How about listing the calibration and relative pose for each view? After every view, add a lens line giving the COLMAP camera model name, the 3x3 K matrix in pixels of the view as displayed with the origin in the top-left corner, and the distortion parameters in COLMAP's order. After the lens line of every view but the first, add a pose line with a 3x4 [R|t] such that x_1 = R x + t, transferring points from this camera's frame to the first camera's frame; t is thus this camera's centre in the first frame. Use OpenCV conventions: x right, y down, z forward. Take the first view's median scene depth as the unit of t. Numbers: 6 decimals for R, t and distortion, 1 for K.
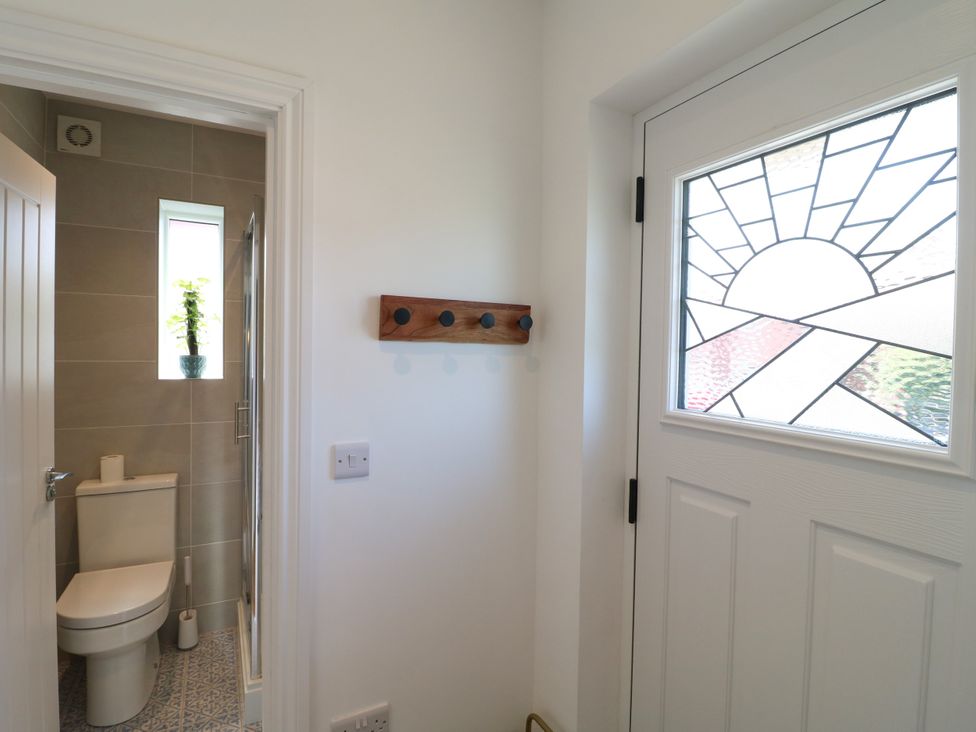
lens RADIAL K [[505.9, 0, 494.0], [0, 505.9, 362.7], [0, 0, 1]] dist [-0.017818, 0.000138]
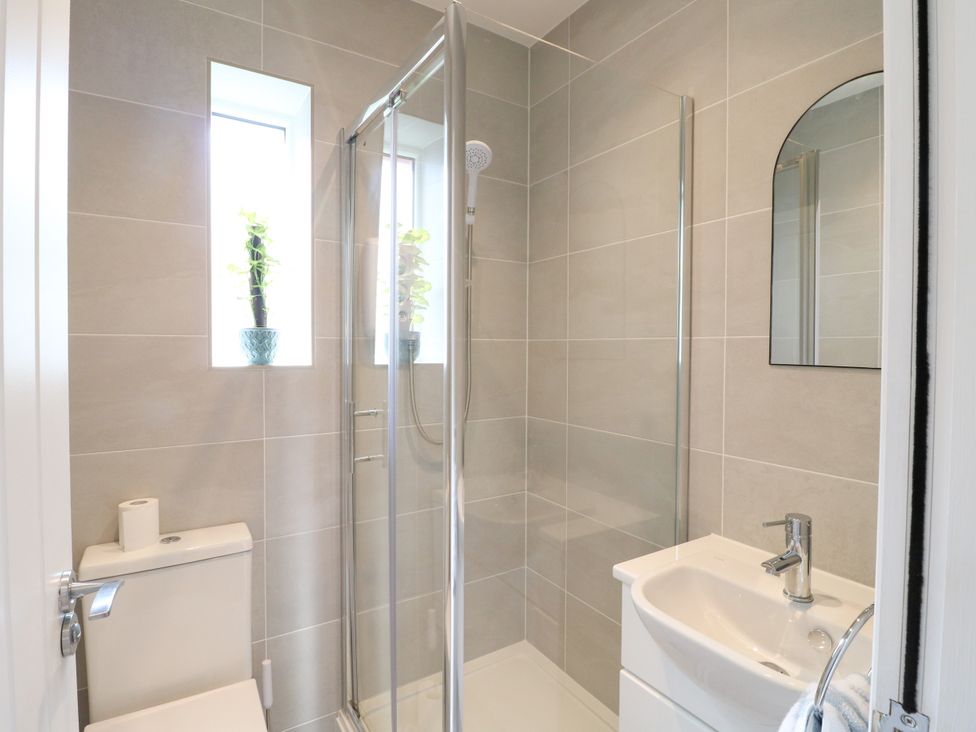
lens RADIAL K [[506.2, 0, 484.6], [0, 506.2, 358.6], [0, 0, 1]] dist [-0.017136, -0.002262]
pose [[0.997221, -0.002094, 0.074471, -0.376372], [0.000760, 0.999839, 0.017934, 0.012233], [-0.074496, -0.017828, 0.997062, 0.367613]]
